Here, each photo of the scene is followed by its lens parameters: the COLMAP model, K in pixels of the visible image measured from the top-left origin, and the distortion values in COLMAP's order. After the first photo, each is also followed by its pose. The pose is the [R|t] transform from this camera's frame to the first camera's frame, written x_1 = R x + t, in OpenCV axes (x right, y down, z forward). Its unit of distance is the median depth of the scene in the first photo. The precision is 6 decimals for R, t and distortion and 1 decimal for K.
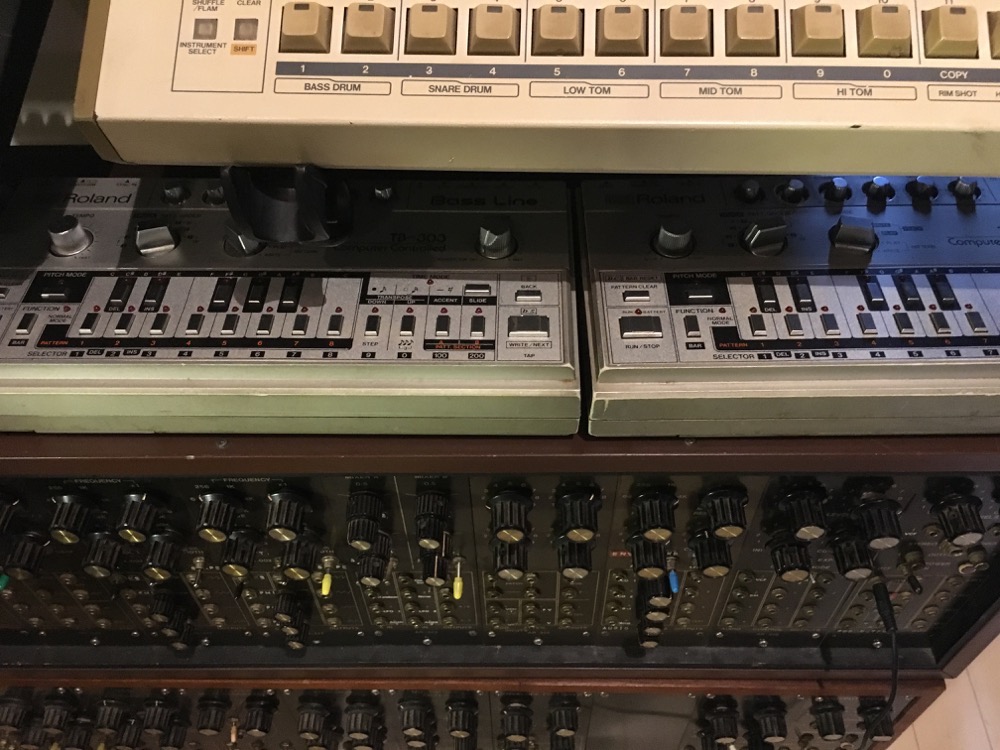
lens RADIAL K [[858.7, 0, 500.0], [0, 858.7, 375.0], [0, 0, 1]] dist [0.088621, -0.139810]
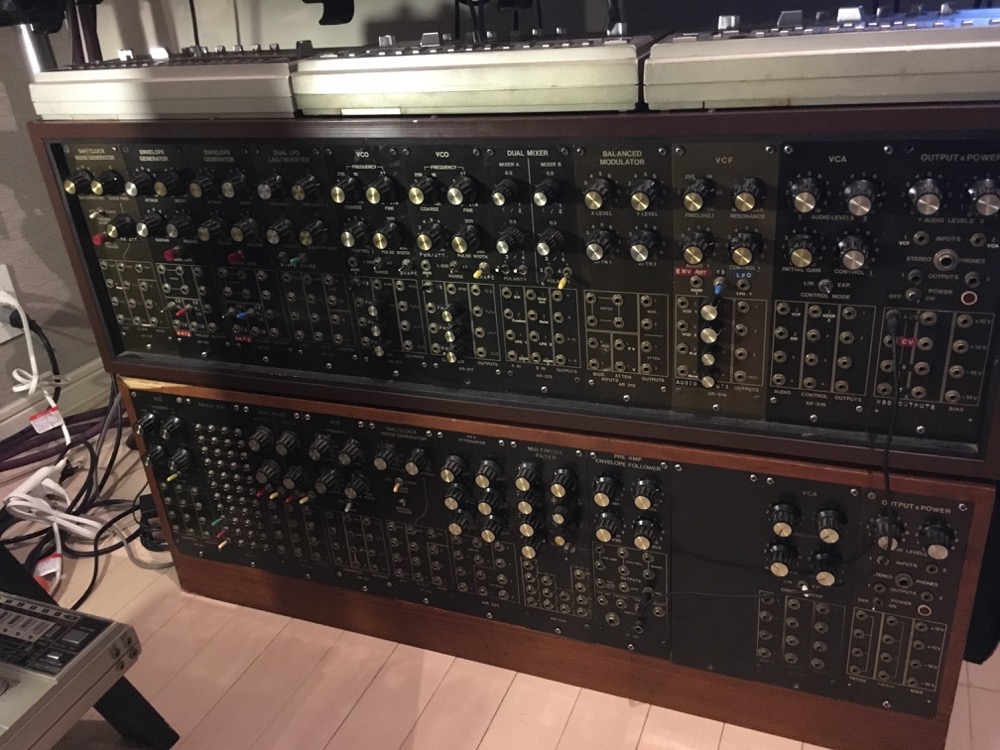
lens RADIAL K [[858.7, 0, 500.0], [0, 858.7, 375.0], [0, 0, 1]] dist [0.088621, -0.139810]
pose [[0.930997, 0.105630, -0.349408, 0.451545], [-0.231146, 0.911446, -0.340349, 1.098491], [0.282516, 0.397628, 0.872970, -0.249774]]
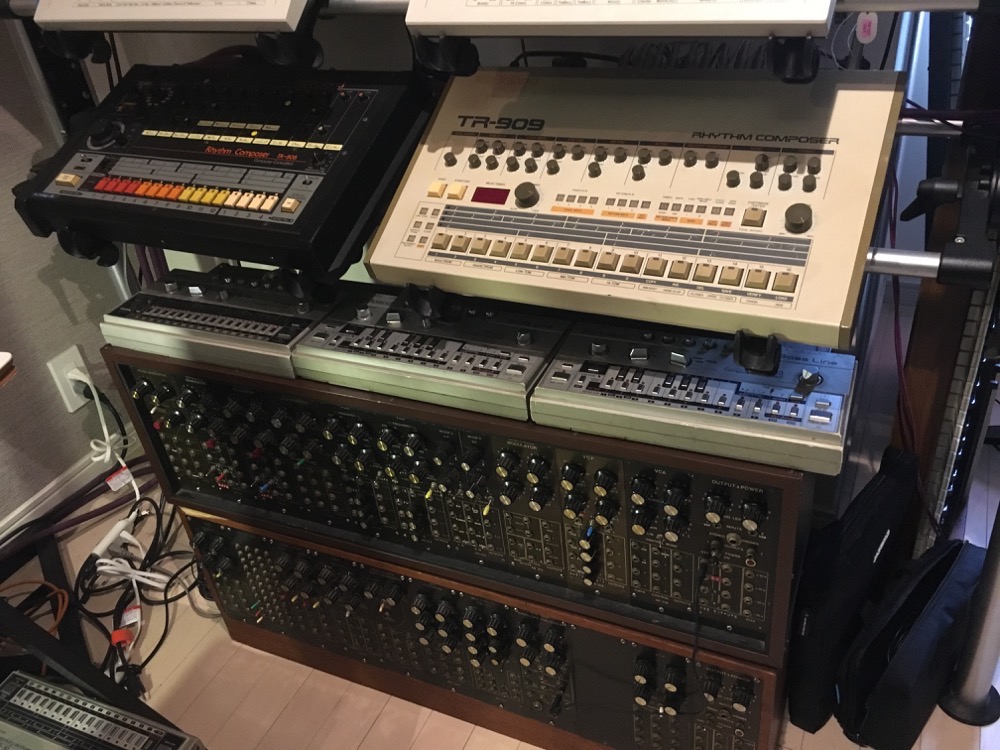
lens RADIAL K [[858.7, 0, 500.0], [0, 858.7, 375.0], [0, 0, 1]] dist [0.088621, -0.139810]
pose [[0.913684, 0.157542, -0.374649, 0.833956], [-0.243435, 0.950302, -0.194076, 0.405645], [0.325455, 0.268526, 0.906627, -1.079694]]
